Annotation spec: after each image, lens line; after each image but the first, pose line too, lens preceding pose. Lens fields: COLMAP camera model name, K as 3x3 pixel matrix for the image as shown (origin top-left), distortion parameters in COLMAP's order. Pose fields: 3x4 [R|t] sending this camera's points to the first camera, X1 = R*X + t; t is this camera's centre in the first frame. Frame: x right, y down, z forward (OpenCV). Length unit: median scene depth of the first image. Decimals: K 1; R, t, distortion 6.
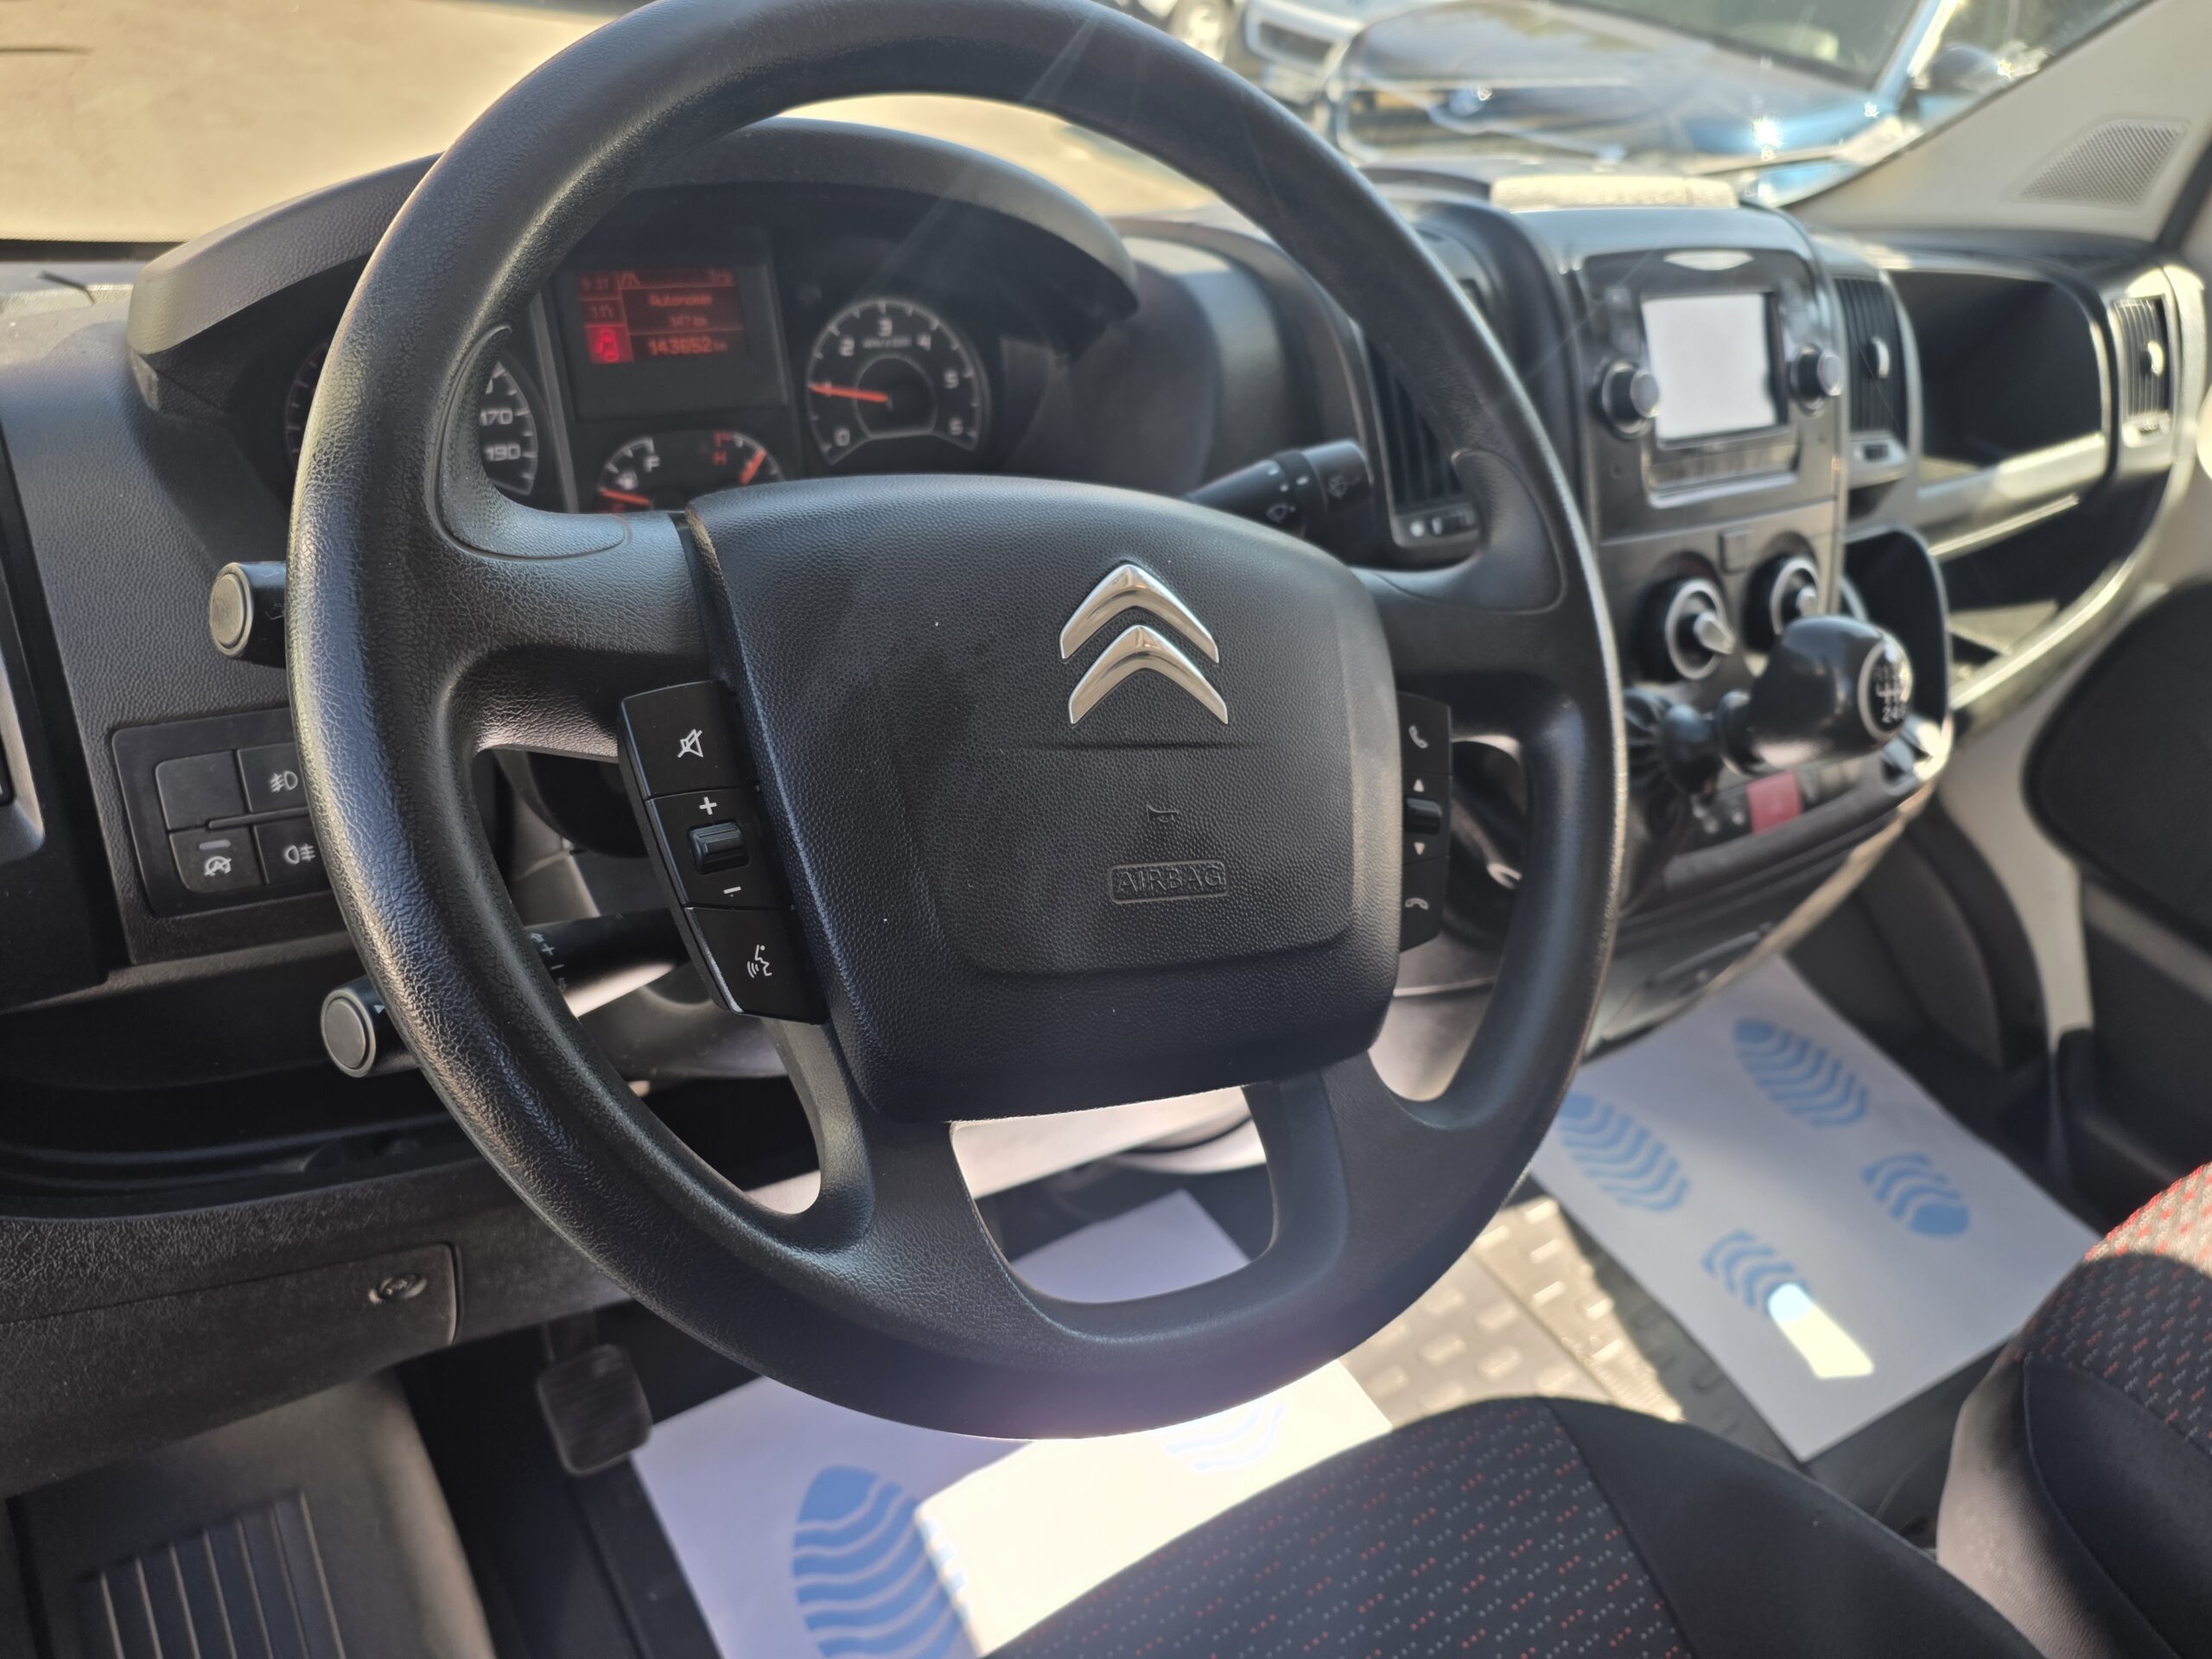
lens RADIAL K [[1457.5, 0, 1106.0], [0, 1457.5, 829.5], [0, 0, 1]] dist [0.043793, -0.035829]
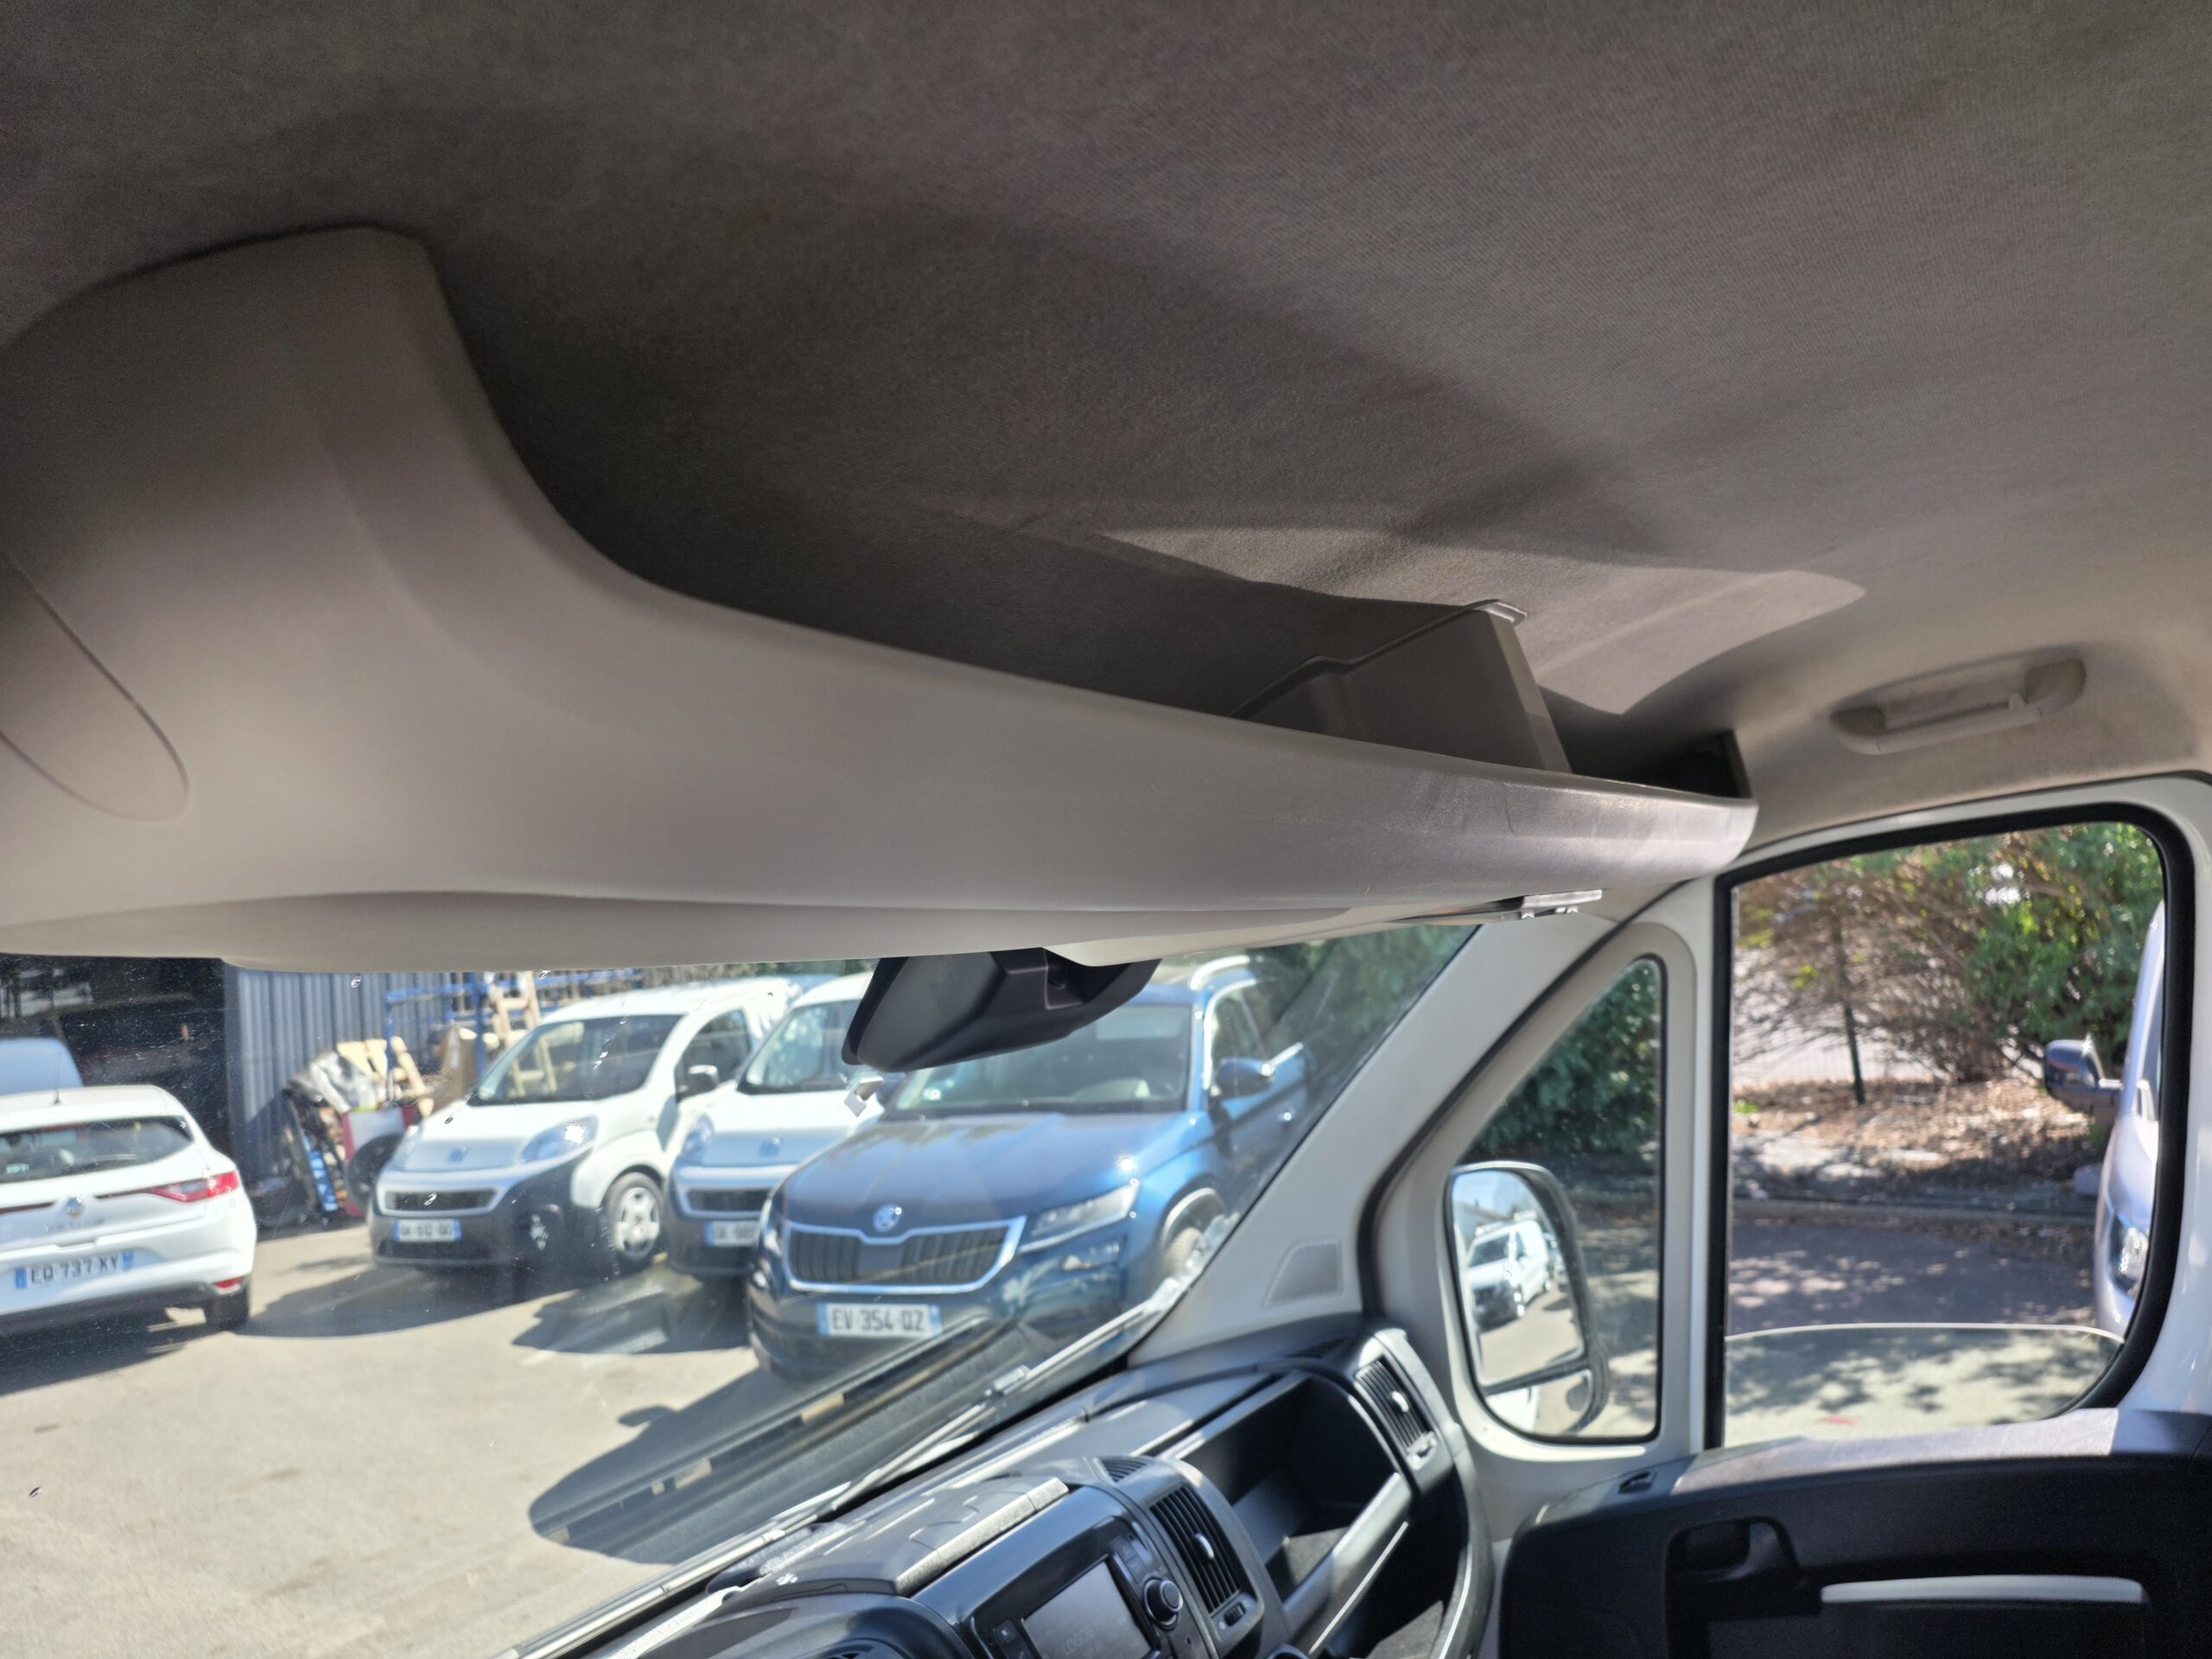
lens RADIAL K [[1457.5, 0, 1106.0], [0, 1457.5, 829.5], [0, 0, 1]] dist [0.043793, -0.035829]
pose [[0.896567, -0.200796, 0.394777, 0.019726], [0.404196, 0.735373, -0.543923, -0.070053], [-0.181091, 0.647230, 0.740472, -0.313499]]
